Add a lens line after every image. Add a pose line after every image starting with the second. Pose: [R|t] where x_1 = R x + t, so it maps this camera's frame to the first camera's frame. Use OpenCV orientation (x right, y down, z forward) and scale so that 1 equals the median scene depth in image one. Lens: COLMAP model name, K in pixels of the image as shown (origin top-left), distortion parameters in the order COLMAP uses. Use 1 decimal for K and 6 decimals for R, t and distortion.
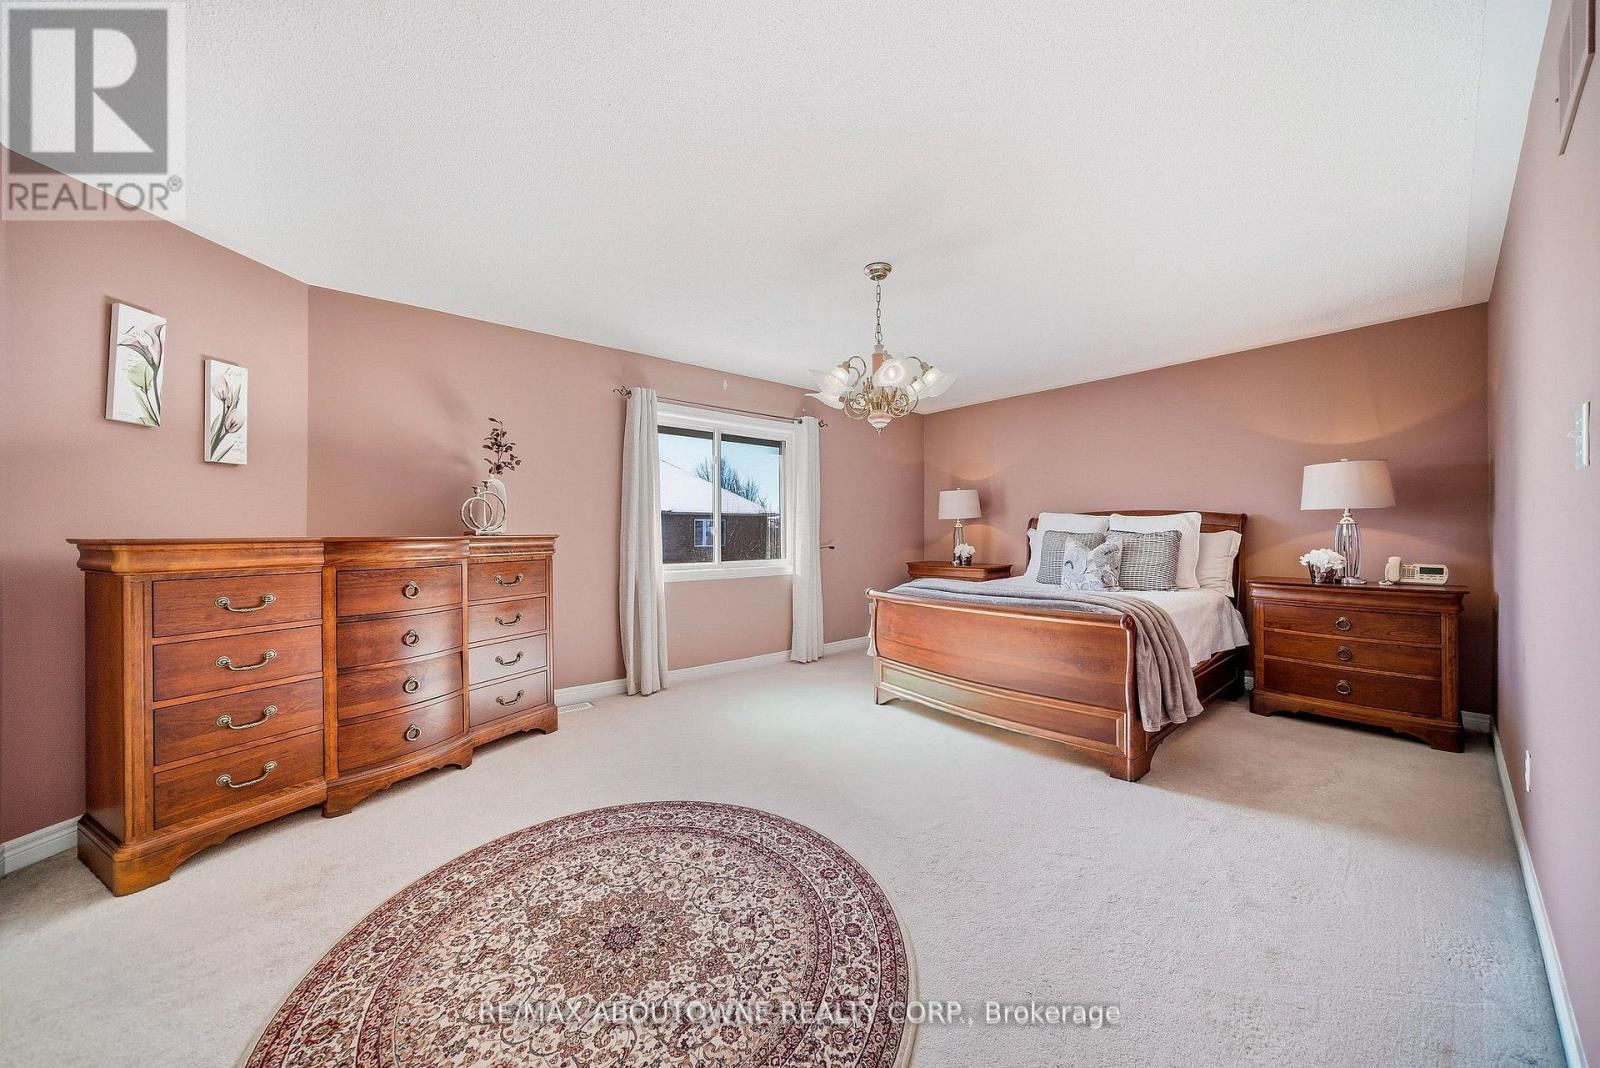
lens RADIAL K [[543.1, 0, 792.4], [0, 543.1, 532.7], [0, 0, 1]] dist [-0.022837, 0.004755]
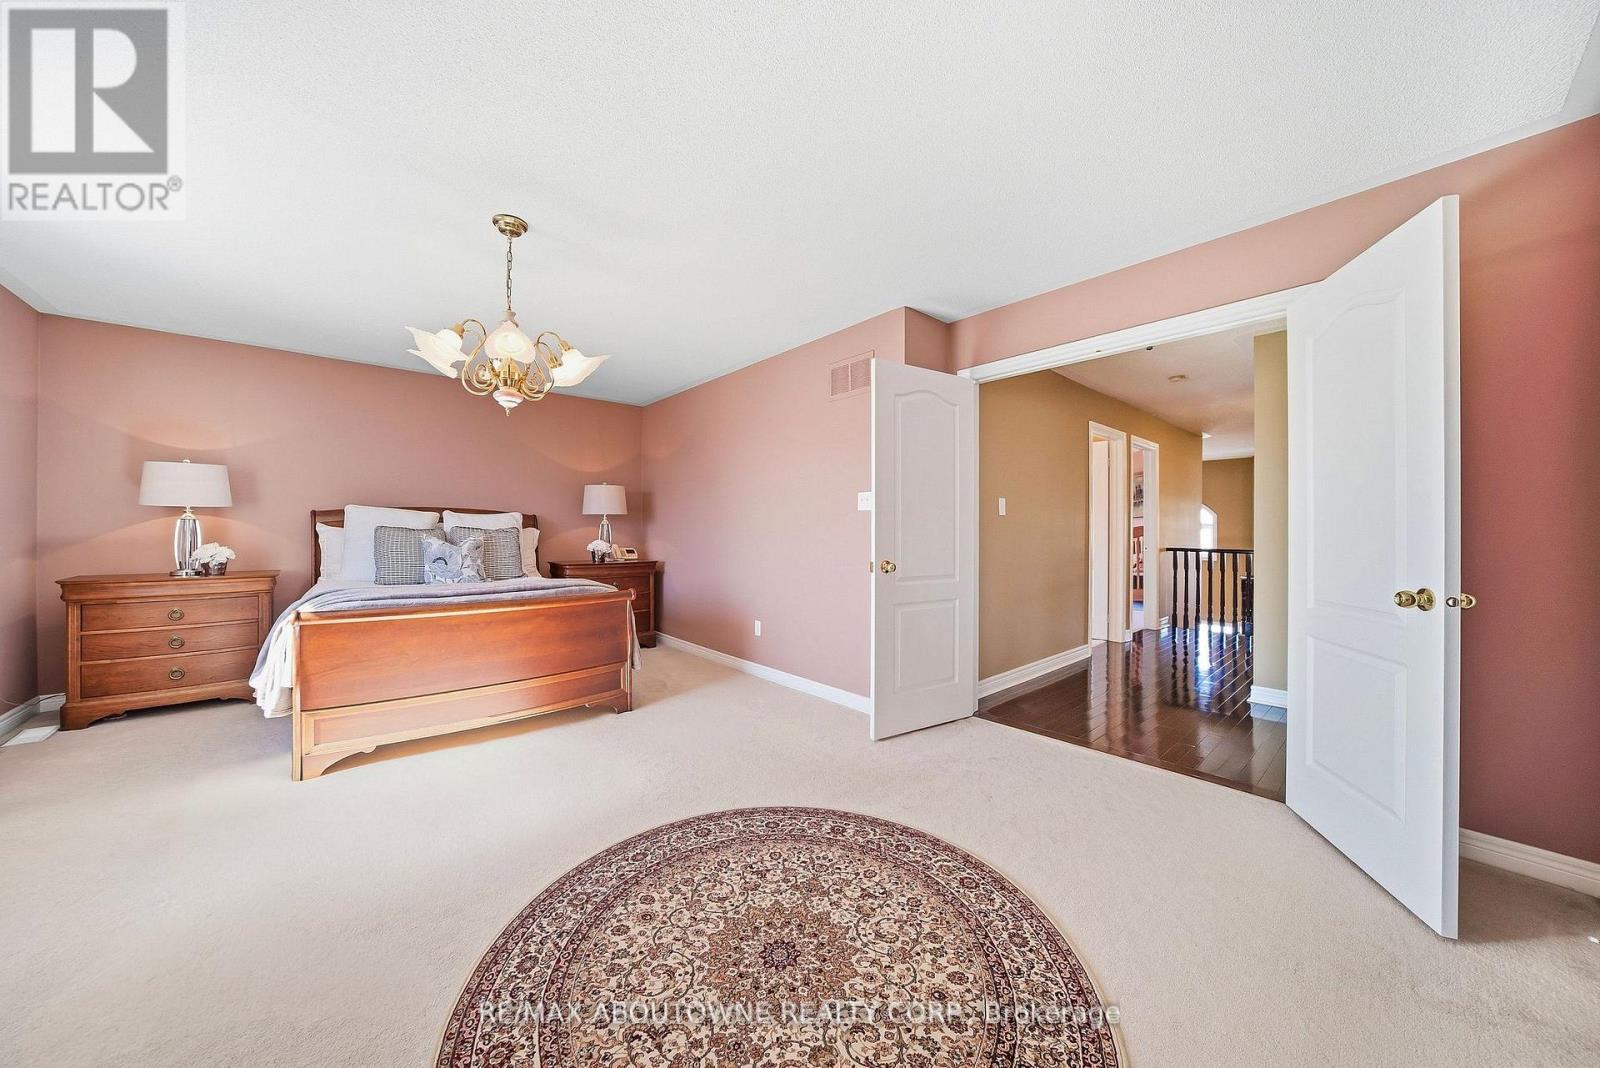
lens RADIAL K [[543.1, 0, 797.8], [0, 543.1, 532.2], [0, 0, 1]] dist [-0.022837, 0.004755]
pose [[-0.021671, -0.001984, 0.999763, -0.916931], [-0.003525, 0.999992, 0.001908, 0.003477], [-0.999759, -0.003483, -0.021678, 0.716401]]
